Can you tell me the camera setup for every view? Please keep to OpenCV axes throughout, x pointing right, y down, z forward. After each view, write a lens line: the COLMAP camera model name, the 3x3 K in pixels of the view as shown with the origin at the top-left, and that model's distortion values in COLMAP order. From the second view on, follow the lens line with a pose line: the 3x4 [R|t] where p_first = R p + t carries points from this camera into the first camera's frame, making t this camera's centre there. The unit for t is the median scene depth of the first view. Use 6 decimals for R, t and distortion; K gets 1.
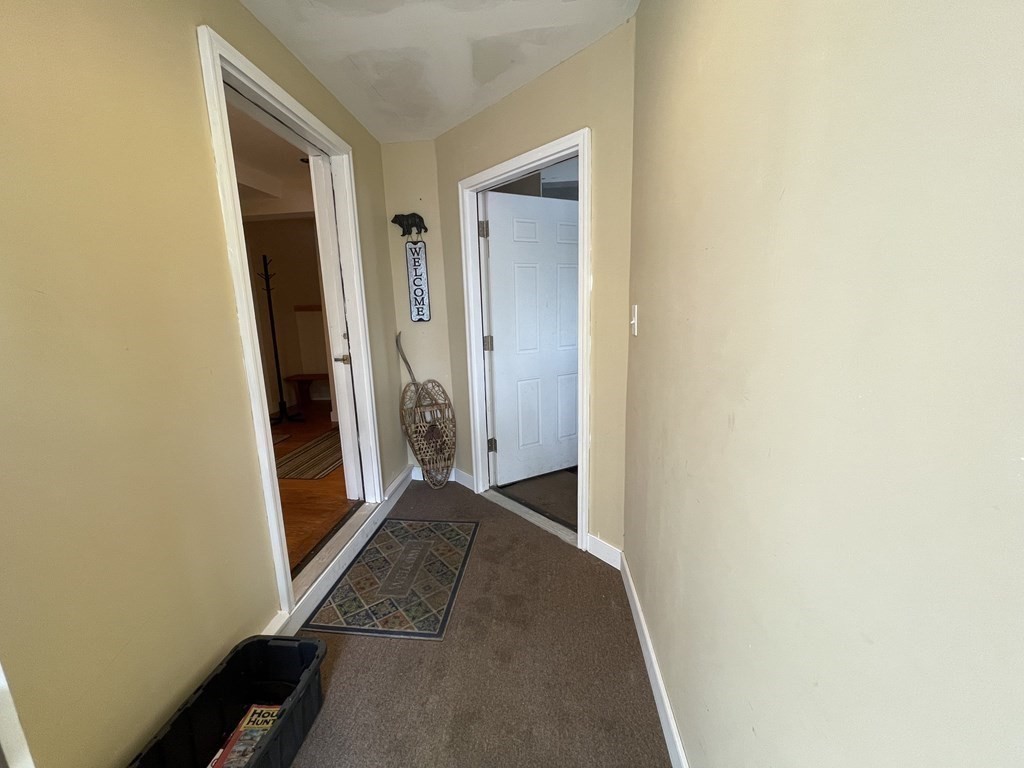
lens RADIAL K [[403.5, 0, 499.9], [0, 403.5, 382.1], [0, 0, 1]] dist [0.023262, -0.000021]
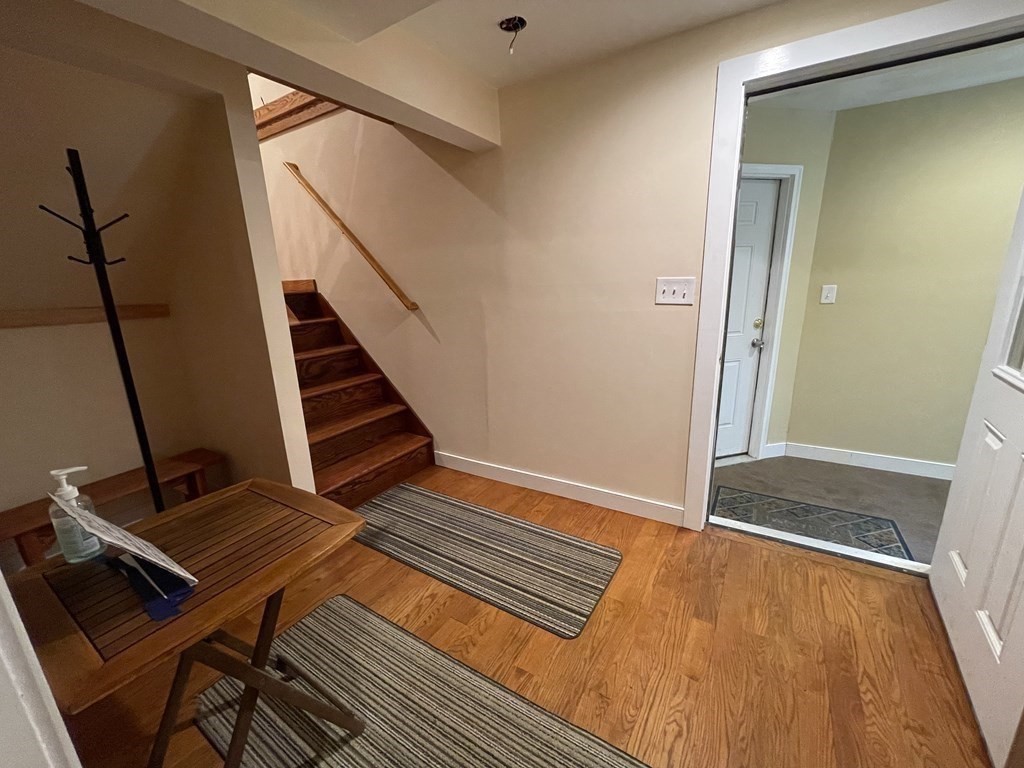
lens RADIAL K [[412.9, 0, 505.7], [0, 412.9, 388.2], [0, 0, 1]] dist [-0.002444, -0.000204]
pose [[0.431373, -0.213937, 0.876441, -0.722697], [0.195206, 0.970597, 0.140842, -0.109206], [-0.880802, 0.110331, 0.460451, 0.560197]]
